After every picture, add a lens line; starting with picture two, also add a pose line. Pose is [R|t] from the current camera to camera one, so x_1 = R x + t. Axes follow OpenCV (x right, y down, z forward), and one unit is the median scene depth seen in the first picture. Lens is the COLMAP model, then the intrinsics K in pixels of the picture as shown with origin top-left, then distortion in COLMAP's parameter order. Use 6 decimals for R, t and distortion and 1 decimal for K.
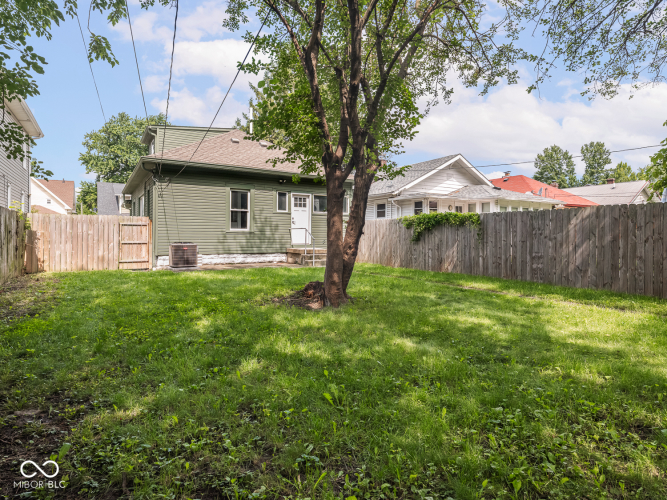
lens RADIAL K [[380.3, 0, 330.6], [0, 380.3, 235.0], [0, 0, 1]] dist [-0.000068, -0.000019]
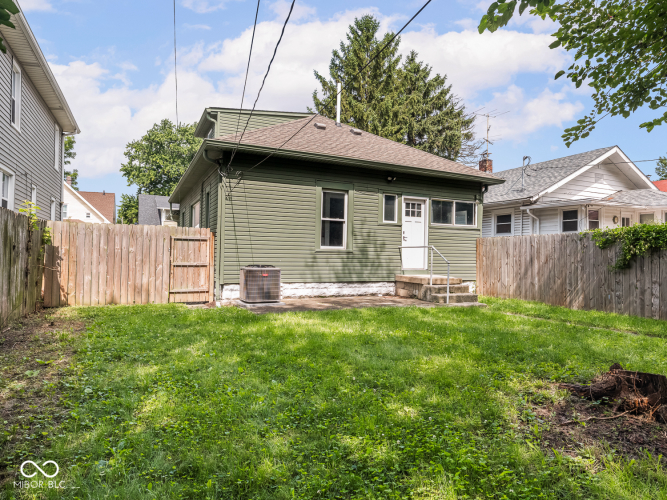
lens RADIAL K [[413.8, 0, 333.5], [0, 413.8, 250.0], [0, 0, 1]] dist [0.004602, -0.000251]
pose [[0.994179, 0.010190, -0.107258, -0.152973], [-0.011483, 0.999868, -0.011452, -0.001244], [0.107128, 0.012617, 0.994165, 0.238335]]
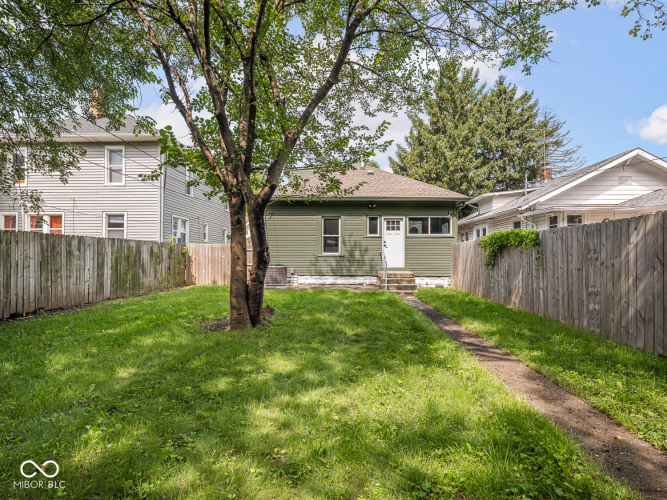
lens RADIAL K [[354.8, 0, 333.5], [0, 354.8, 250.0], [0, 0, 1]] dist [0.003924, 0.000160]
pose [[0.834951, -0.012928, -0.550172, 0.320703], [0.002388, 0.999800, -0.019870, -0.003939], [0.550319, 0.015277, 0.834815, 0.145845]]
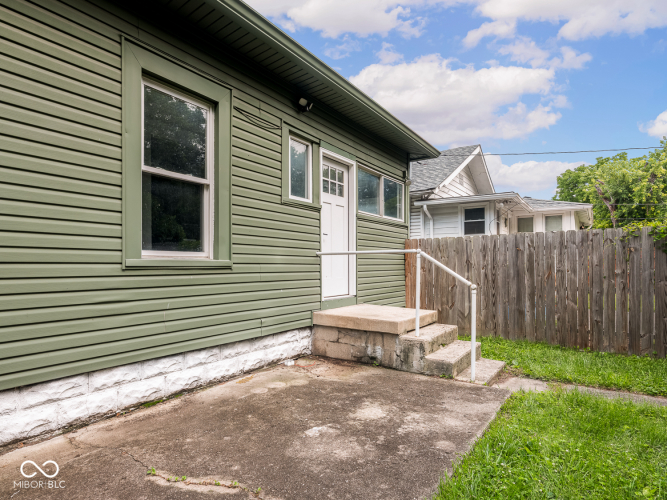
lens RADIAL K [[379.0, 0, 333.0], [0, 379.0, 263.7], [0, 0, 1]] dist [-0.000603, -0.000267]
pose [[0.914077, -0.005558, 0.405503, -0.240960], [0.006942, 0.999974, -0.001943, -0.007316], [-0.405481, 0.004591, 0.914092, 0.715118]]
